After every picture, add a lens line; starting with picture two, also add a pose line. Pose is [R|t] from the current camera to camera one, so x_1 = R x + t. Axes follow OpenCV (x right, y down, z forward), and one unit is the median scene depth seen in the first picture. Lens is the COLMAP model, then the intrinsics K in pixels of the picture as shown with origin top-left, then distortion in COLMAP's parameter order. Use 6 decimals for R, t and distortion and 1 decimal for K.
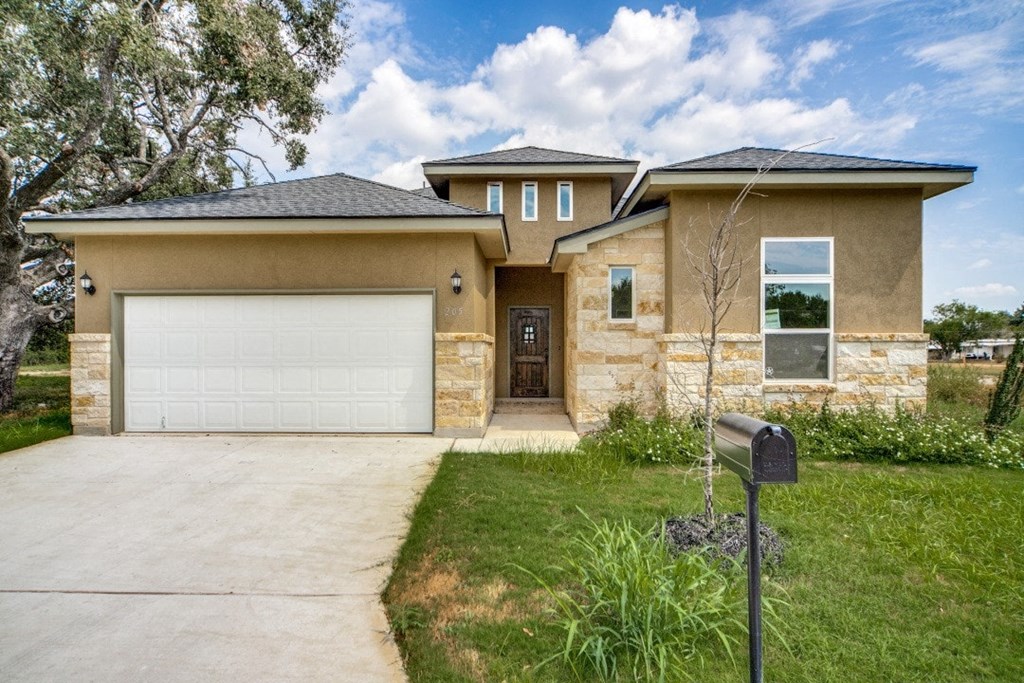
lens RADIAL K [[478.7, 0, 512.0], [0, 478.7, 341.5], [0, 0, 1]] dist [0.001094, -0.019461]
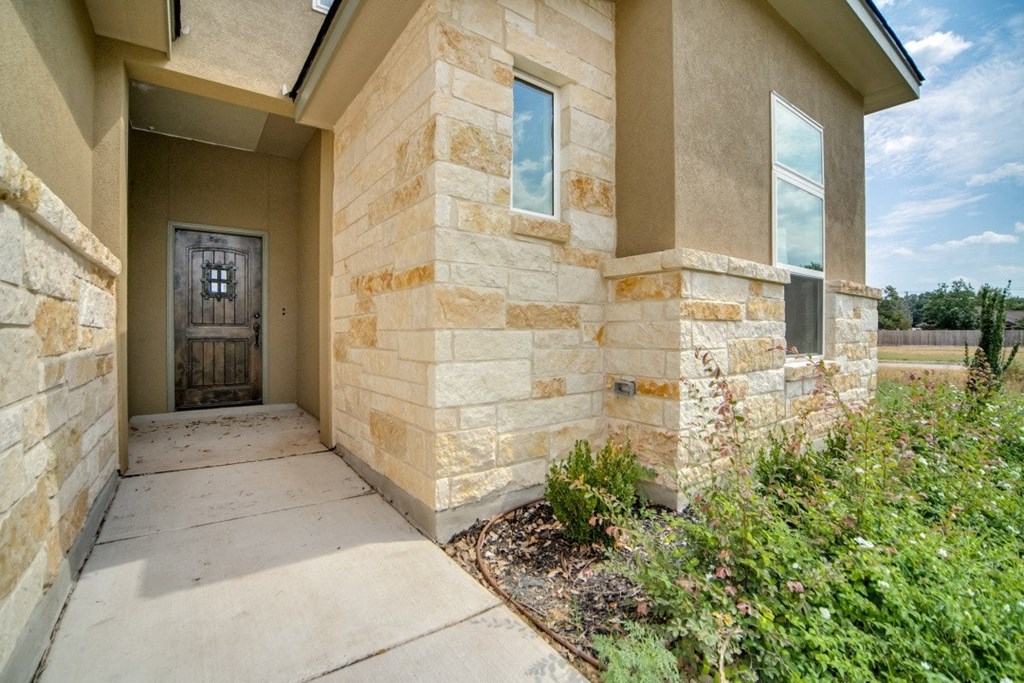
lens RADIAL K [[447.5, 0, 512.6], [0, 447.5, 336.5], [0, 0, 1]] dist [-0.043549, 0.000139]
pose [[0.791058, -0.005329, 0.611718, -0.004814], [-0.011065, 0.999674, 0.023018, 0.045095], [-0.611641, -0.024977, 0.790741, 0.731534]]
